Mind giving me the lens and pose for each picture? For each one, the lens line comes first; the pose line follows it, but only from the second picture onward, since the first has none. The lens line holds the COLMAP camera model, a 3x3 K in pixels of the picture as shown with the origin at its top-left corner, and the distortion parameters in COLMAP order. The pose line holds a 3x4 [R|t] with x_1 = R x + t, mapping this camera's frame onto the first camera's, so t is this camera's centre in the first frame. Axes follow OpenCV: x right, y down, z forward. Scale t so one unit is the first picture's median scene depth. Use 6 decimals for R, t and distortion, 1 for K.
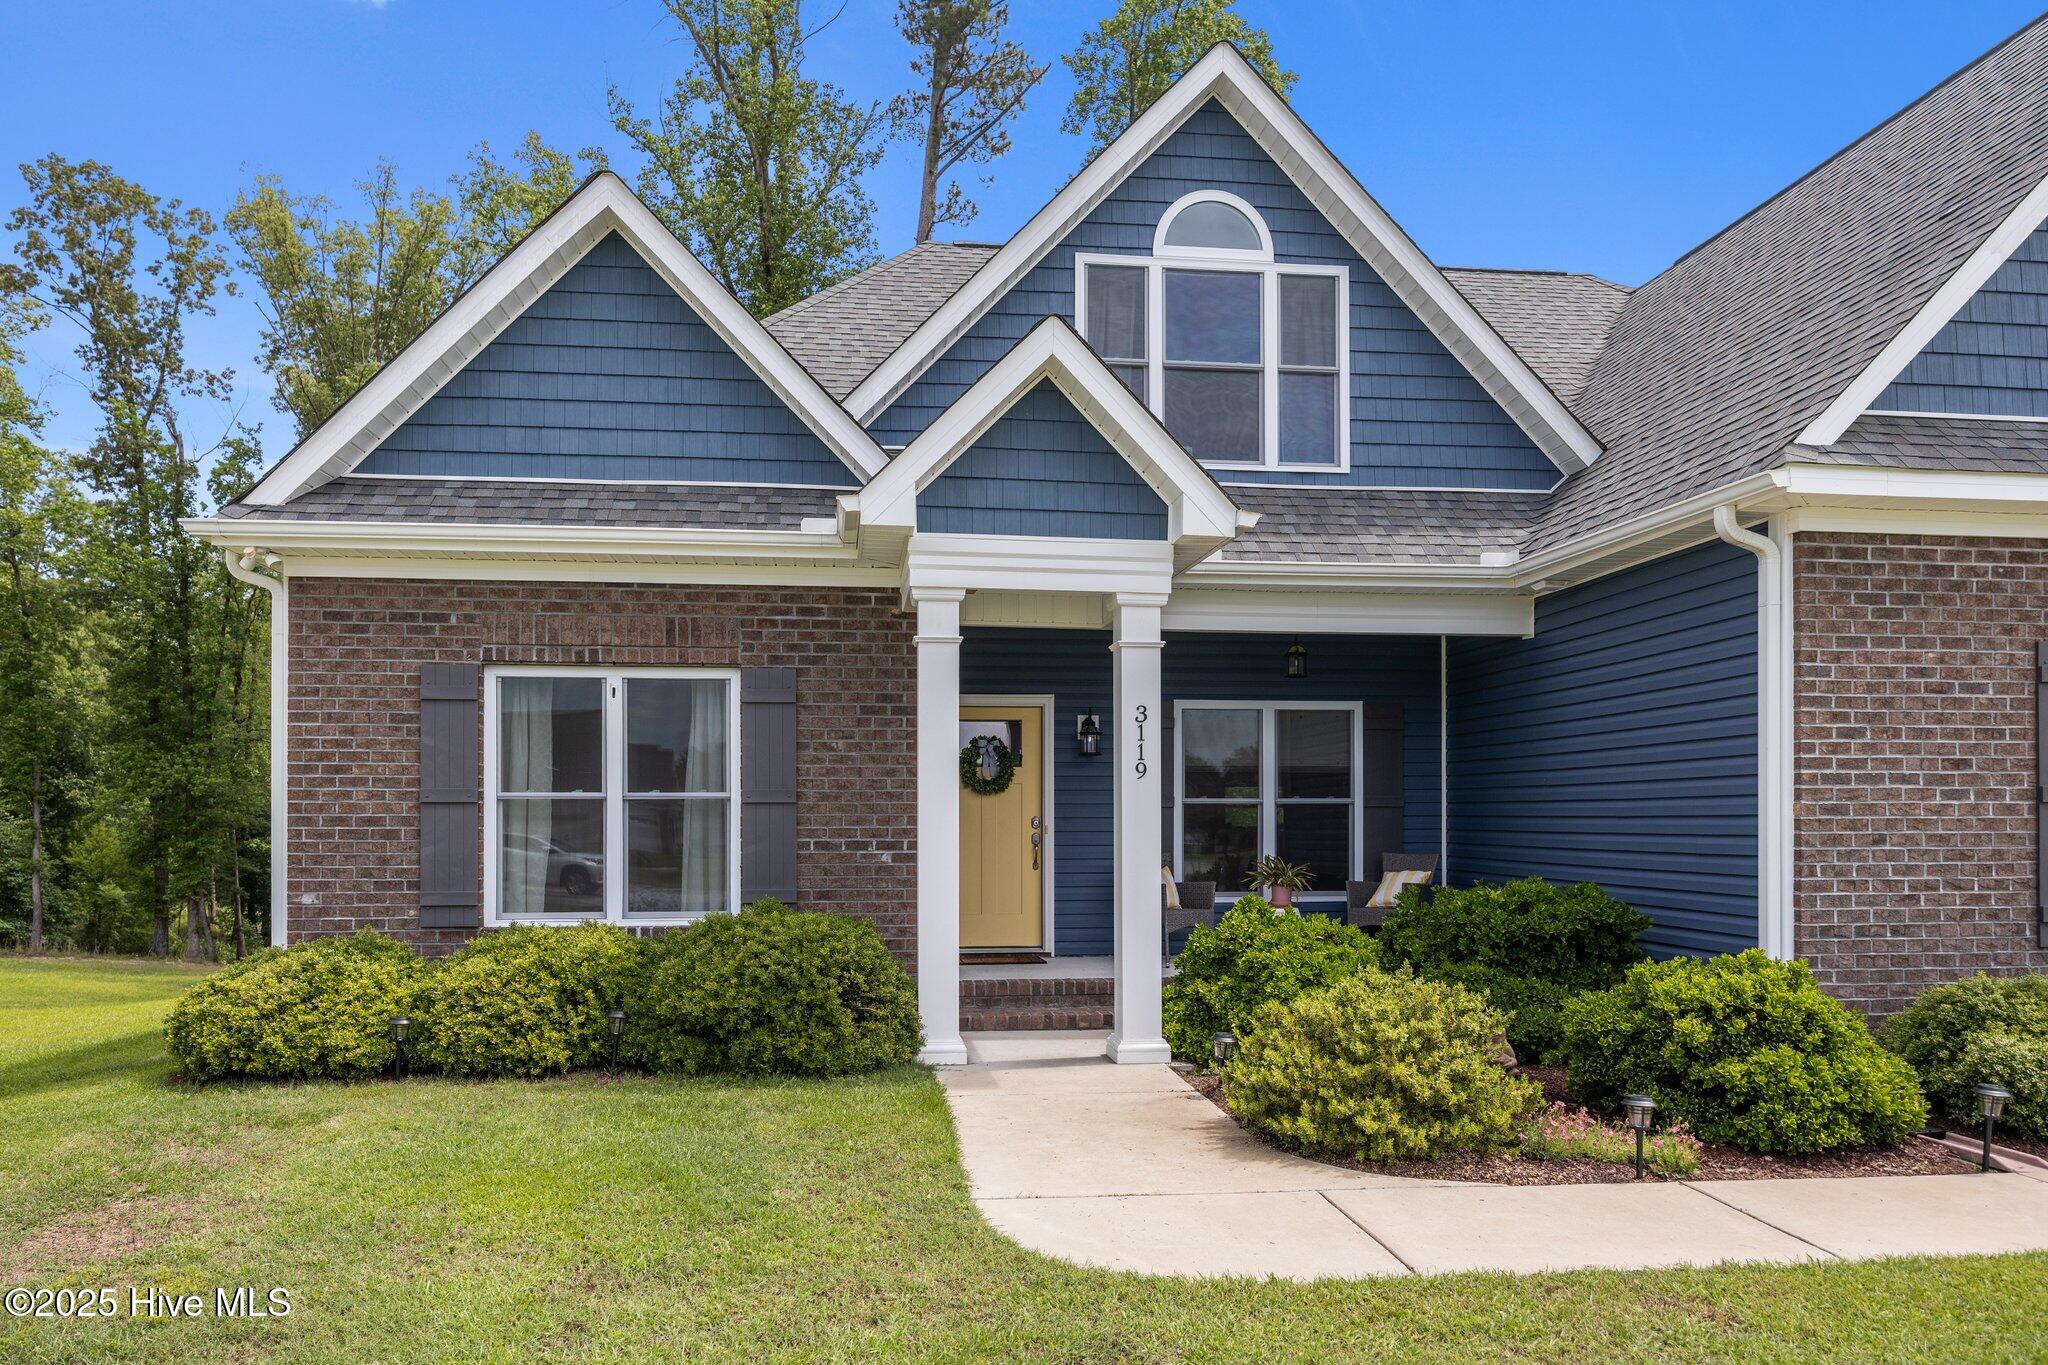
lens RADIAL K [[1392.8, 0, 1017.8], [0, 1392.8, 786.3], [0, 0, 1]] dist [-0.007351, 0.000567]
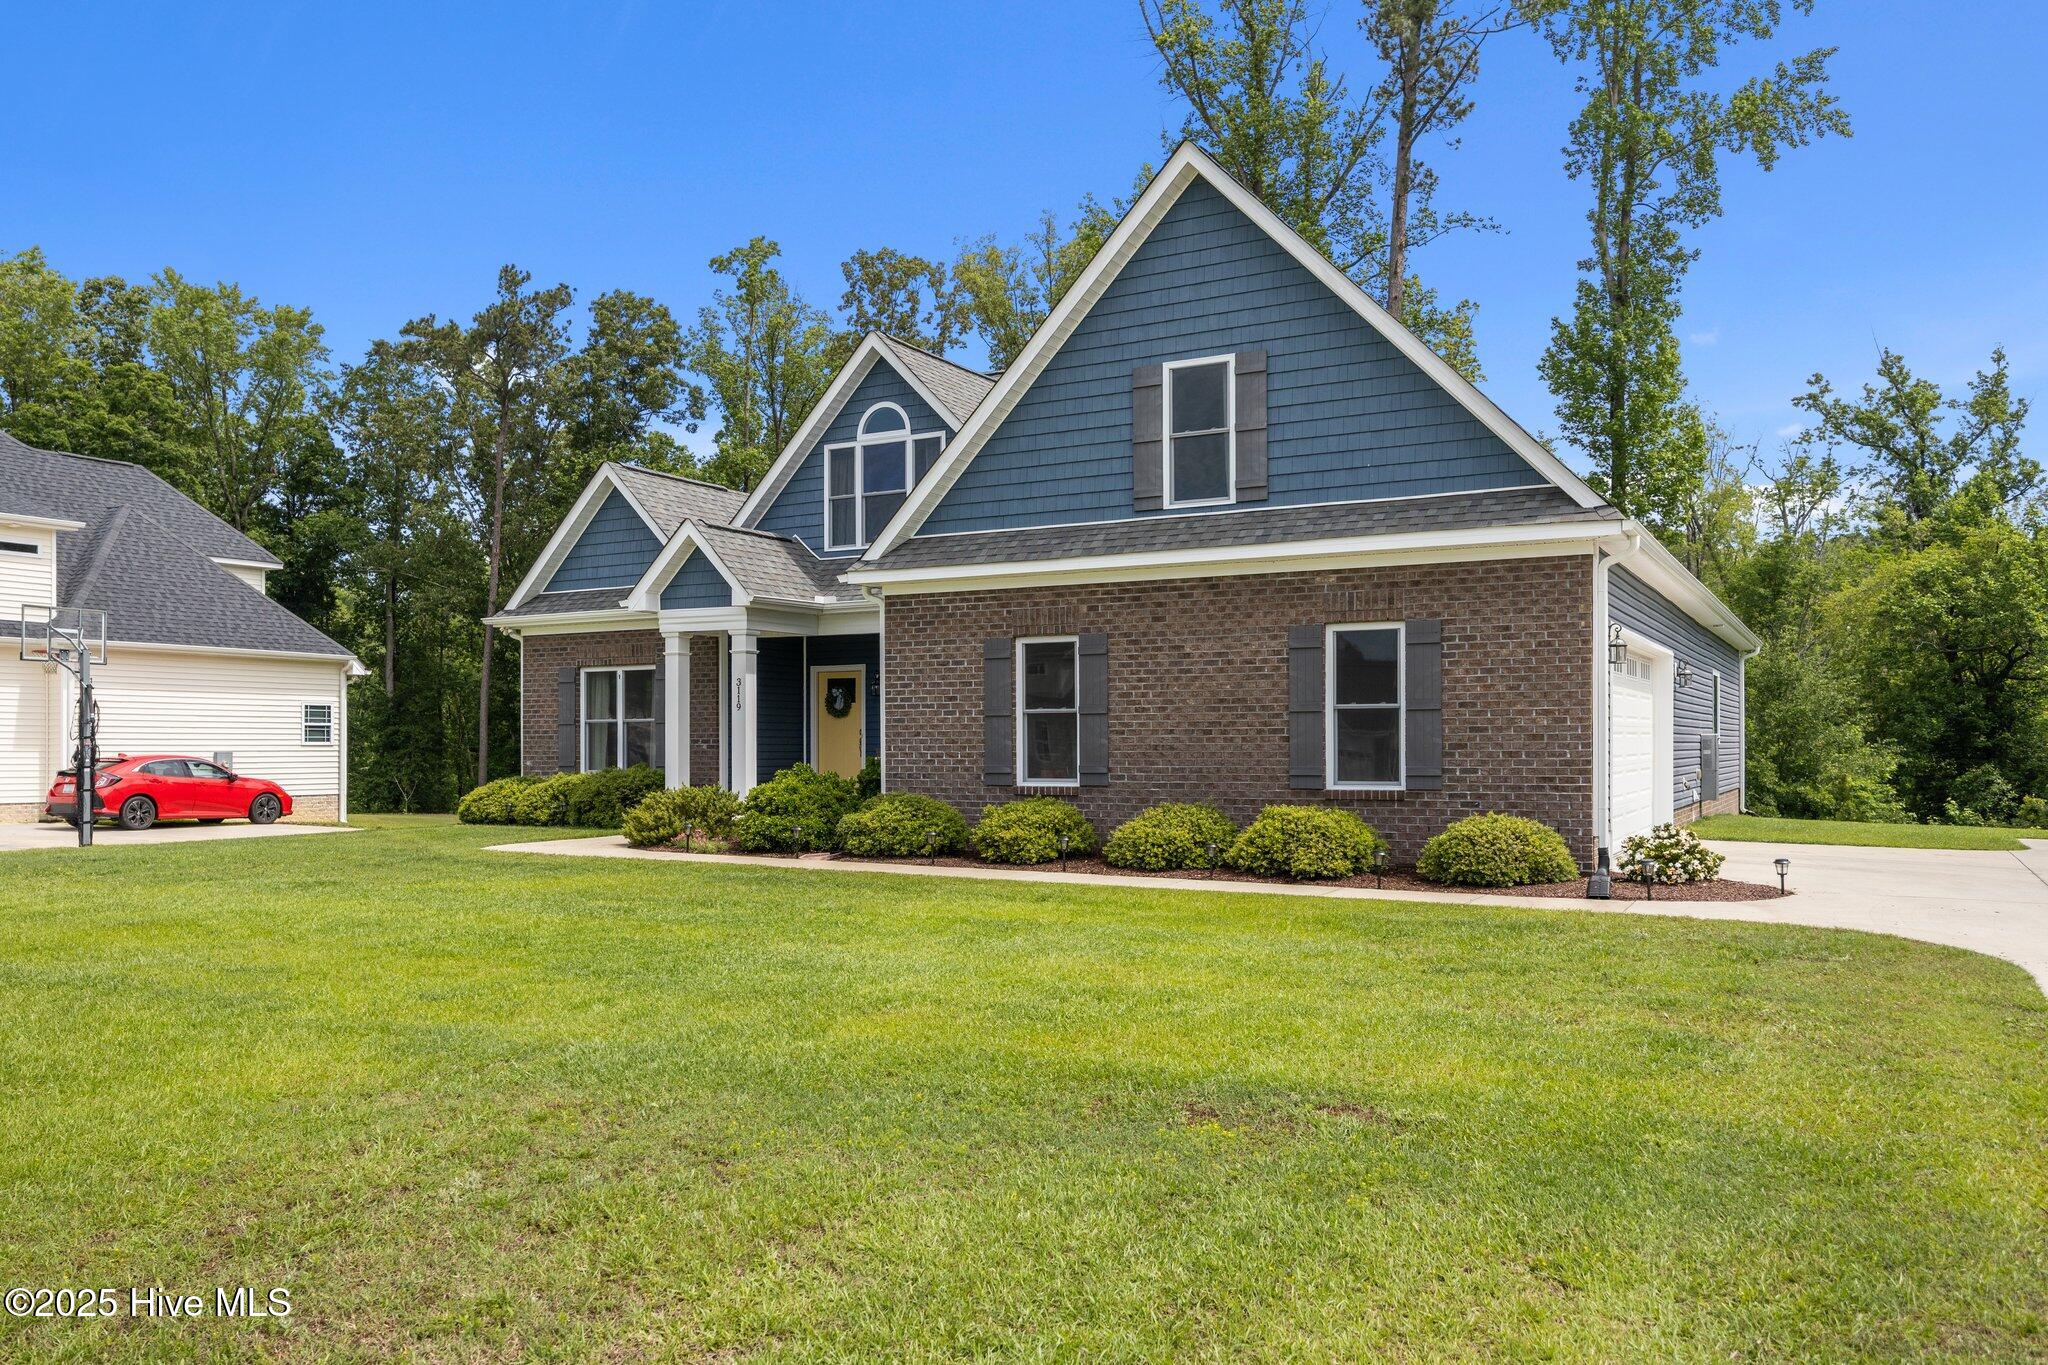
lens RADIAL K [[1521.9, 0, 1022.7], [0, 1521.9, 692.8], [0, 0, 1]] dist [-0.003504, -0.000326]
pose [[0.810972, -0.022320, -0.584659, 1.533353], [0.017064, 0.999749, -0.014497, 0.007884], [0.584836, 0.001780, 0.811149, -0.600733]]
